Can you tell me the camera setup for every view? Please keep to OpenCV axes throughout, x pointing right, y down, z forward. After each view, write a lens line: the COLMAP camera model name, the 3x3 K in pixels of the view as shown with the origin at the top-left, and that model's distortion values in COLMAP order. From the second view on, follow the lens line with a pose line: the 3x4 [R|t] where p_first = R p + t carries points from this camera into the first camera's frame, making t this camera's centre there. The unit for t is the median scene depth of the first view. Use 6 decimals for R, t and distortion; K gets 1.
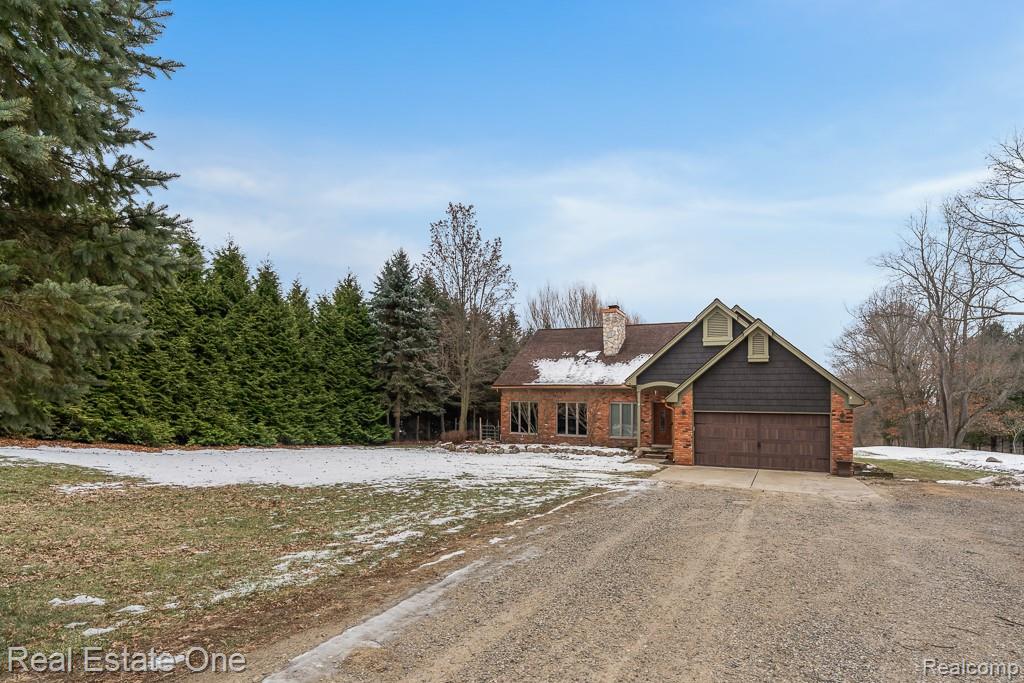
lens RADIAL K [[501.3, 0, 512.2], [0, 501.3, 340.9], [0, 0, 1]] dist [0.001716, 0.000070]
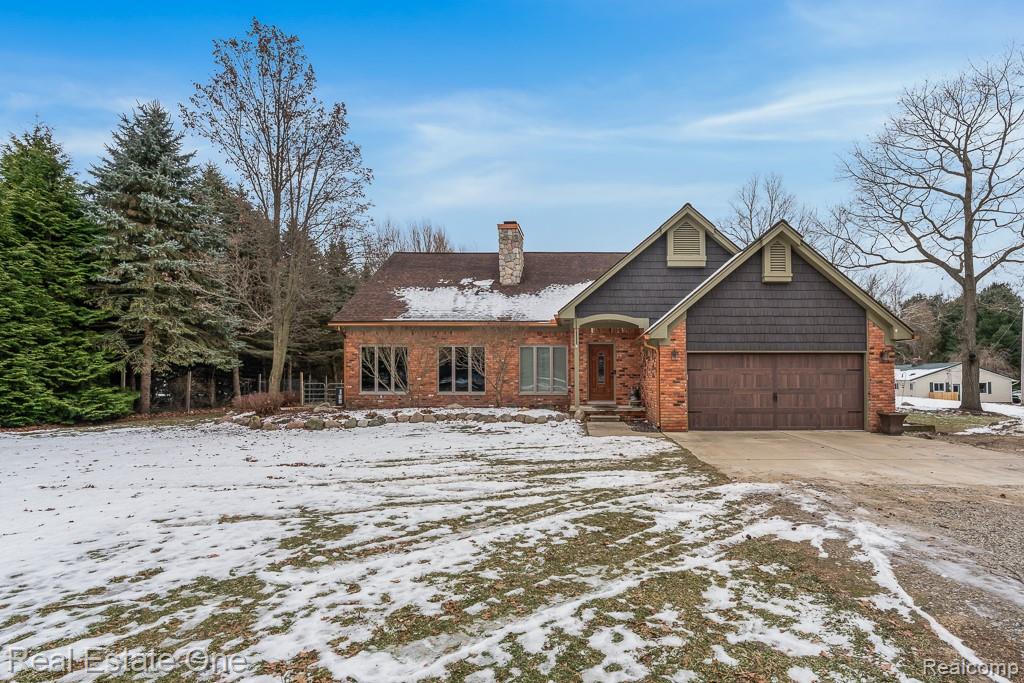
lens RADIAL K [[381.7, 0, 513.8], [0, 381.7, 344.1], [0, 0, 1]] dist [-0.003233, 0.000633]
pose [[0.882514, 0.015765, 0.470021, -0.067829], [-0.050549, 0.996828, 0.061478, 0.083826], [-0.467561, -0.078014, 0.880512, 0.499354]]
